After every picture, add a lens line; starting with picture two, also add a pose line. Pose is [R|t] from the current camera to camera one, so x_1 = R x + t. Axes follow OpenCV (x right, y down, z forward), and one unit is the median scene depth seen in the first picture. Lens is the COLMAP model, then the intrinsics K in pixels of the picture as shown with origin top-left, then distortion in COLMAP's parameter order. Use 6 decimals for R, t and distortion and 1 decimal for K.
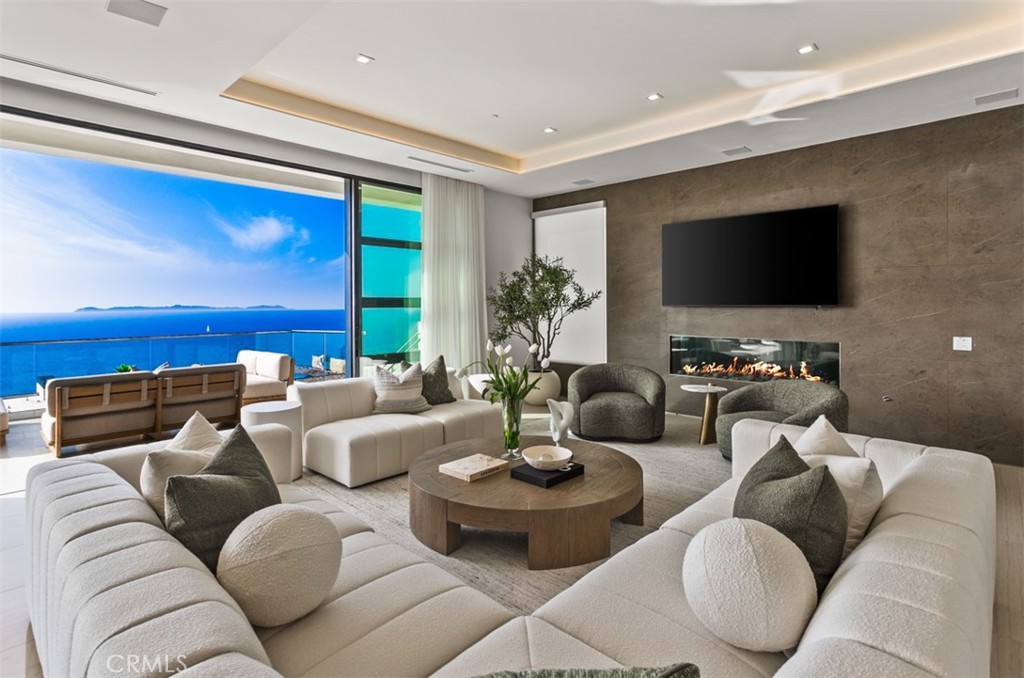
lens RADIAL K [[511.8, 0, 510.7], [0, 511.8, 306.1], [0, 0, 1]] dist [0.016980, 0.000147]
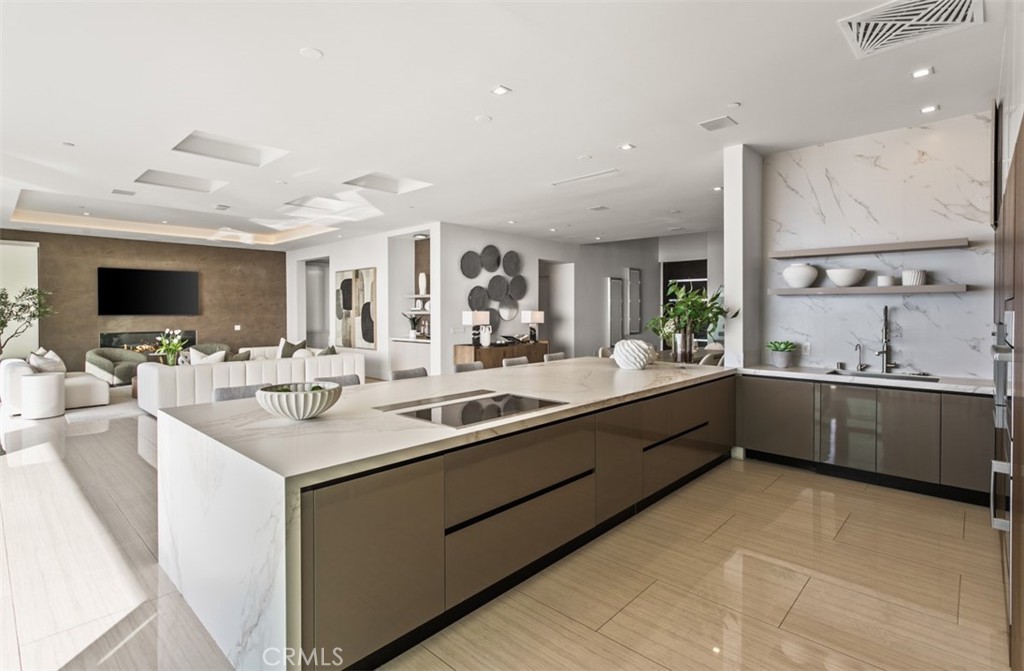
lens RADIAL K [[504.8, 0, 507.1], [0, 504.8, 314.4], [0, 0, 1]] dist [0.000366, 0.000127]
pose [[-0.001668, -0.002783, 0.999995, -1.523608], [0.008133, 0.999963, 0.002796, 0.002313], [-0.999966, 0.008137, -0.001645, -0.380664]]
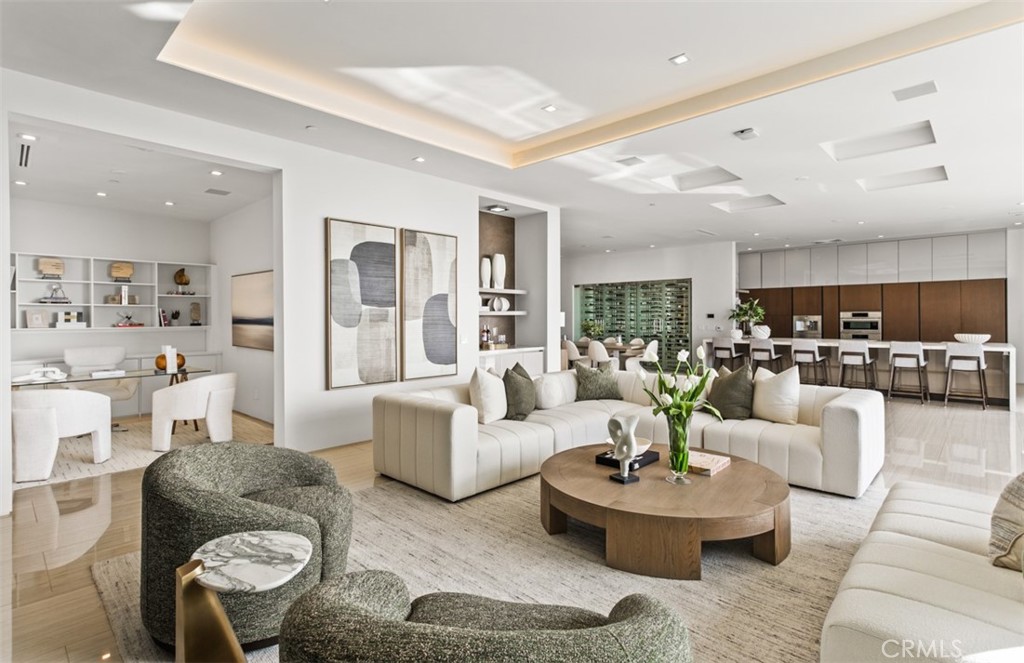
lens RADIAL K [[496.9, 0, 513.1], [0, 496.9, 318.2], [0, 0, 1]] dist [0.003051, 0.000452]
pose [[-0.999956, 0.009306, 0.000842, 0.151675], [0.009312, 0.999936, 0.006410, 0.003394], [-0.000782, 0.006417, -0.999979, 1.138159]]
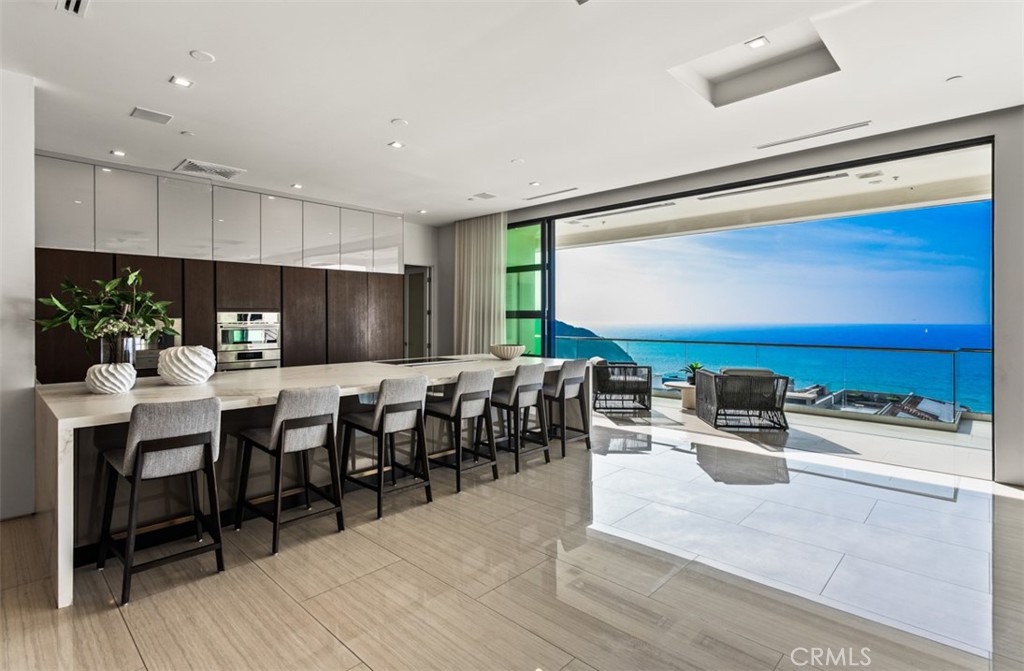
lens RADIAL K [[503.4, 0, 508.4], [0, 503.4, 322.4], [0, 0, 1]] dist [0.001897, 0.001376]
pose [[-0.004403, 0.013952, -0.999893, -0.080317], [-0.006400, 0.999882, 0.013980, 0.007622], [0.999970, 0.006461, -0.004313, -0.195877]]
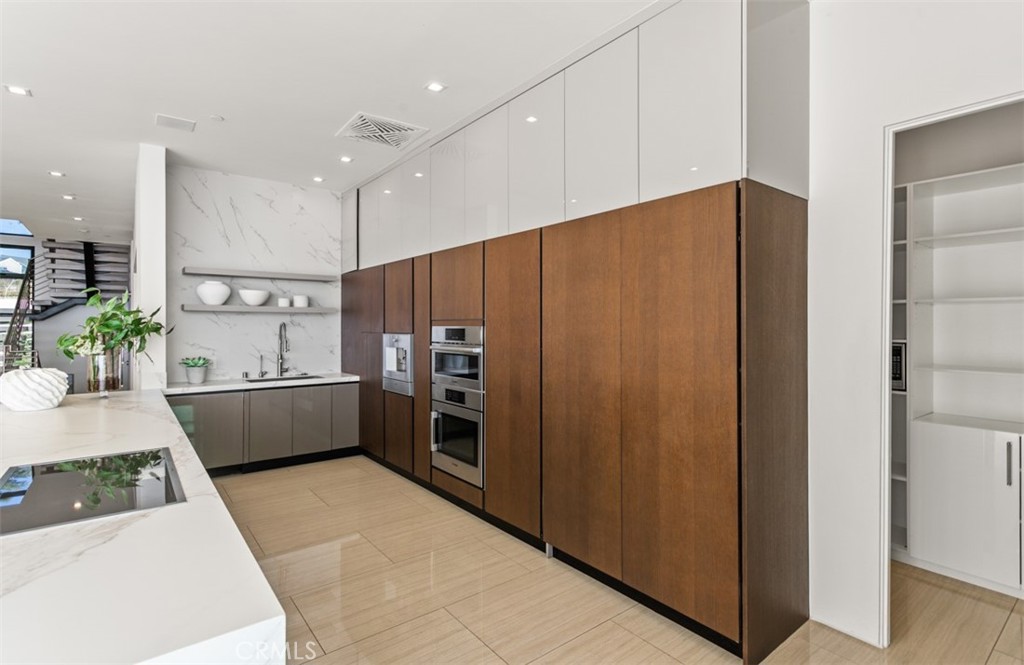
lens RADIAL K [[501.4, 0, 506.4], [0, 501.4, 323.9], [0, 0, 1]] dist [0.012601, 0.000229]
pose [[-0.988622, 0.007260, 0.150248, -1.337659], [0.007875, 0.999963, 0.003496, -0.000708], [-0.150217, 0.004640, -0.988642, -0.106606]]
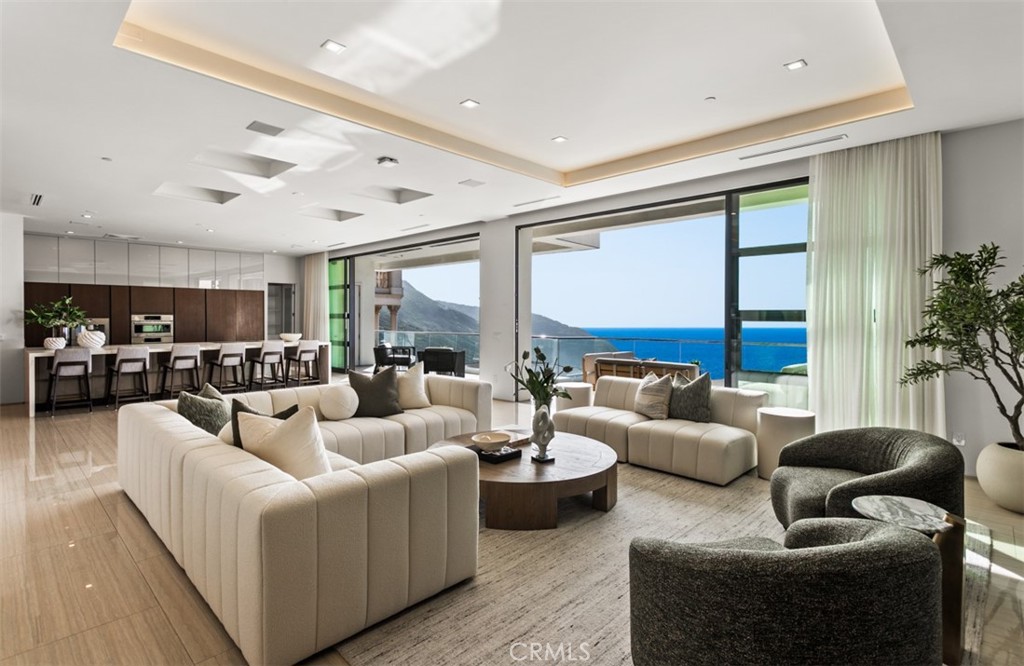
lens RADIAL K [[501.4, 0, 506.4], [0, 501.4, 324.4], [0, 0, 1]] dist [0.012601, 0.000229]
pose [[-0.008757, 0.019088, -0.999779, 0.682579], [-0.007421, 0.999789, 0.019154, -0.005470], [0.999934, 0.007587, -0.008614, 0.558913]]
